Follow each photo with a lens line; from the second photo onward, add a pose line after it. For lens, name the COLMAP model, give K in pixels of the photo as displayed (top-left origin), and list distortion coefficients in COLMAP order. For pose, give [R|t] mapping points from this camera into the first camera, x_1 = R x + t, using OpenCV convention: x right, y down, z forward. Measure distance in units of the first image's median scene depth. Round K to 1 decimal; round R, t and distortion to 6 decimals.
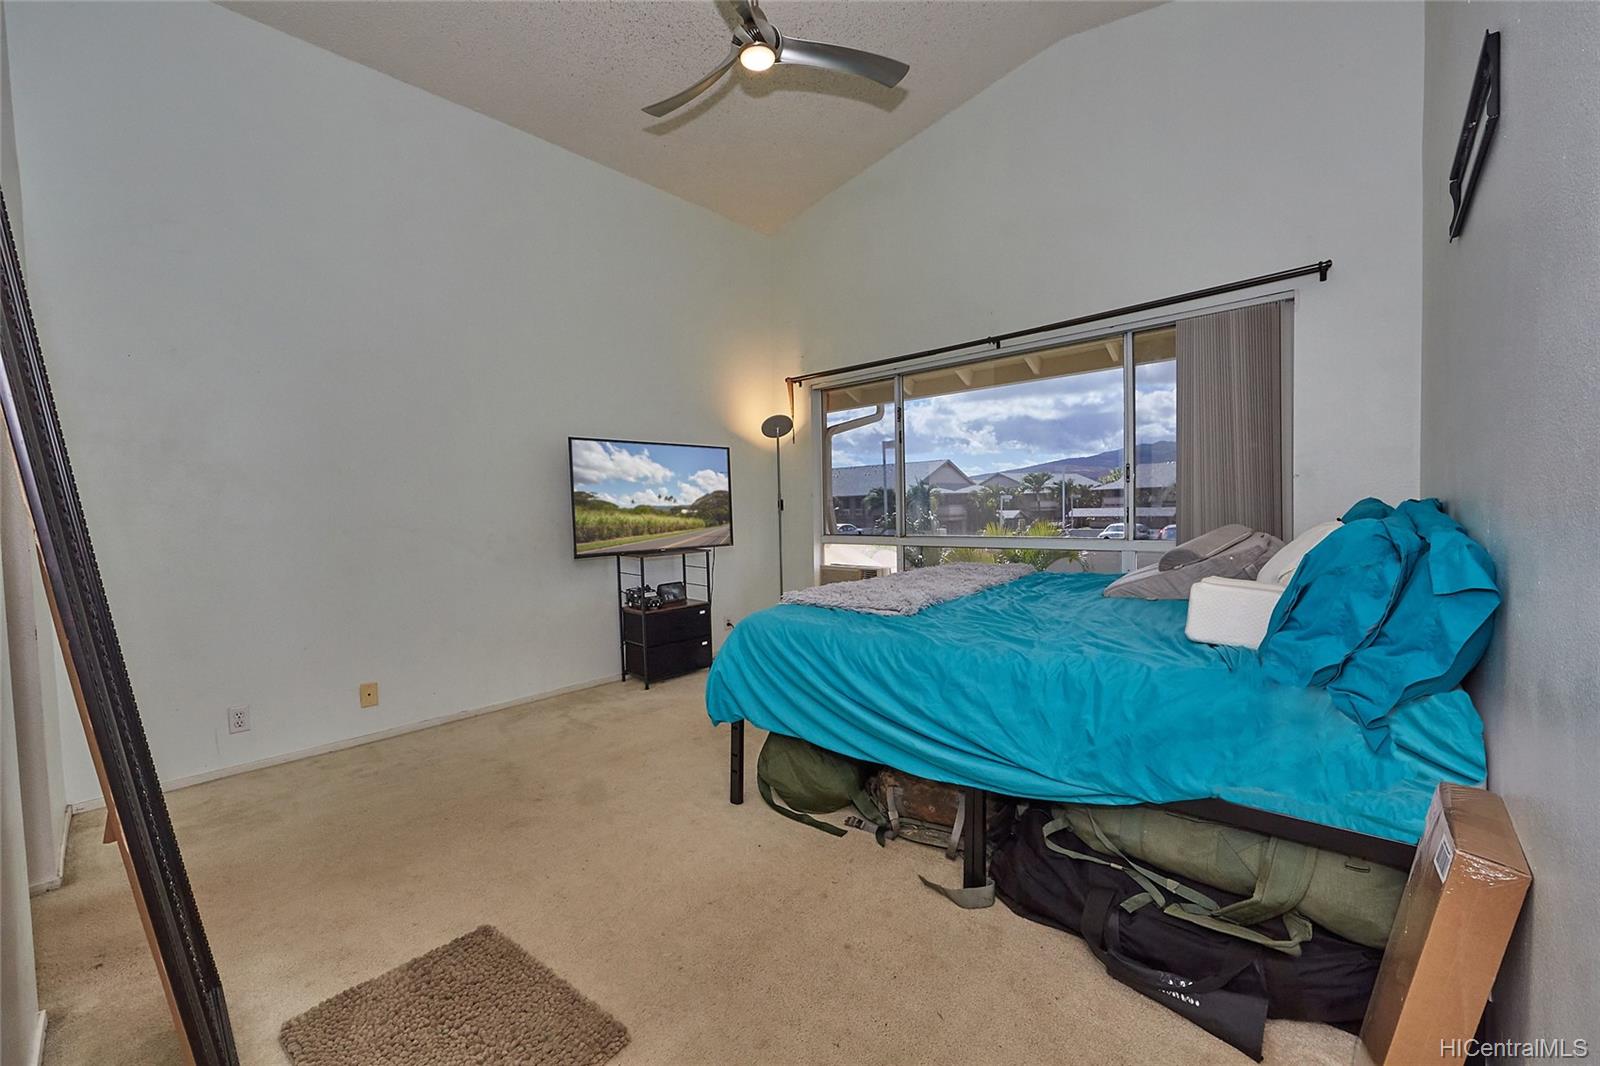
lens RADIAL K [[630.2, 0, 800.5], [0, 630.2, 535.0], [0, 0, 1]] dist [-0.009250, 0.000690]
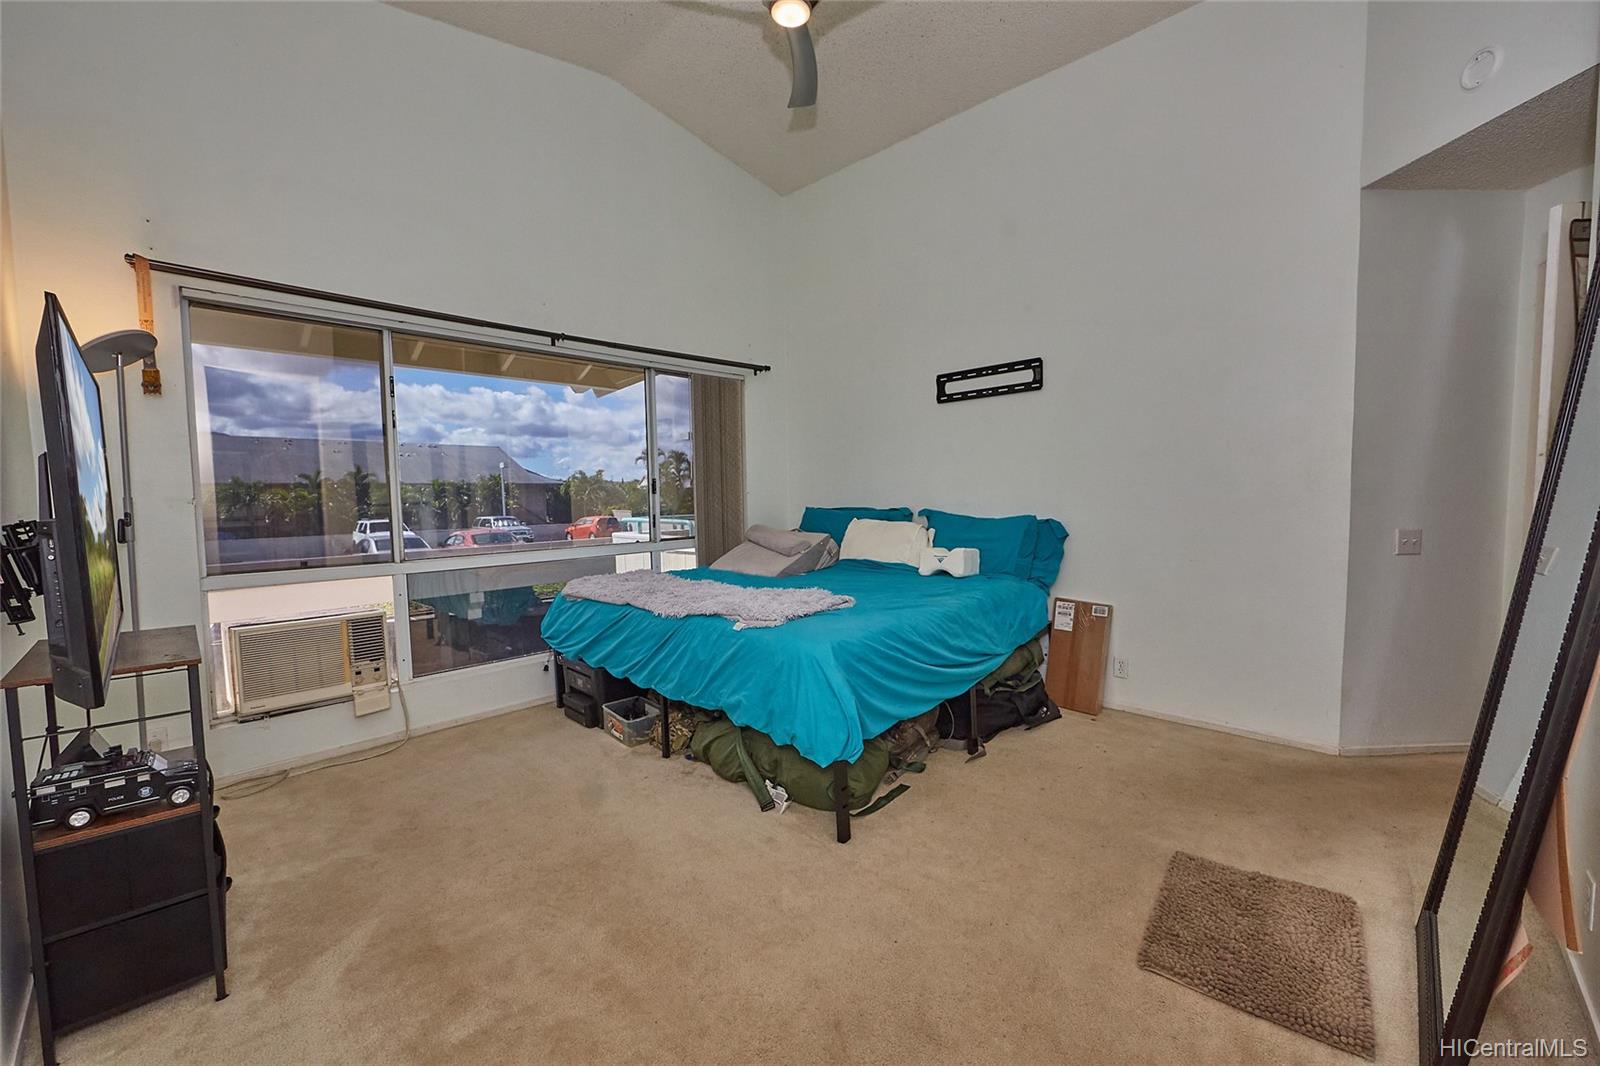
lens RADIAL K [[630.2, 0, 800.5], [0, 630.2, 535.0], [0, 0, 1]] dist [-0.009250, 0.000690]
pose [[0.030584, -0.043133, 0.998601, -0.849474], [0.057700, 0.997479, 0.041317, -0.049203], [-0.997865, 0.056355, 0.032996, 0.860071]]
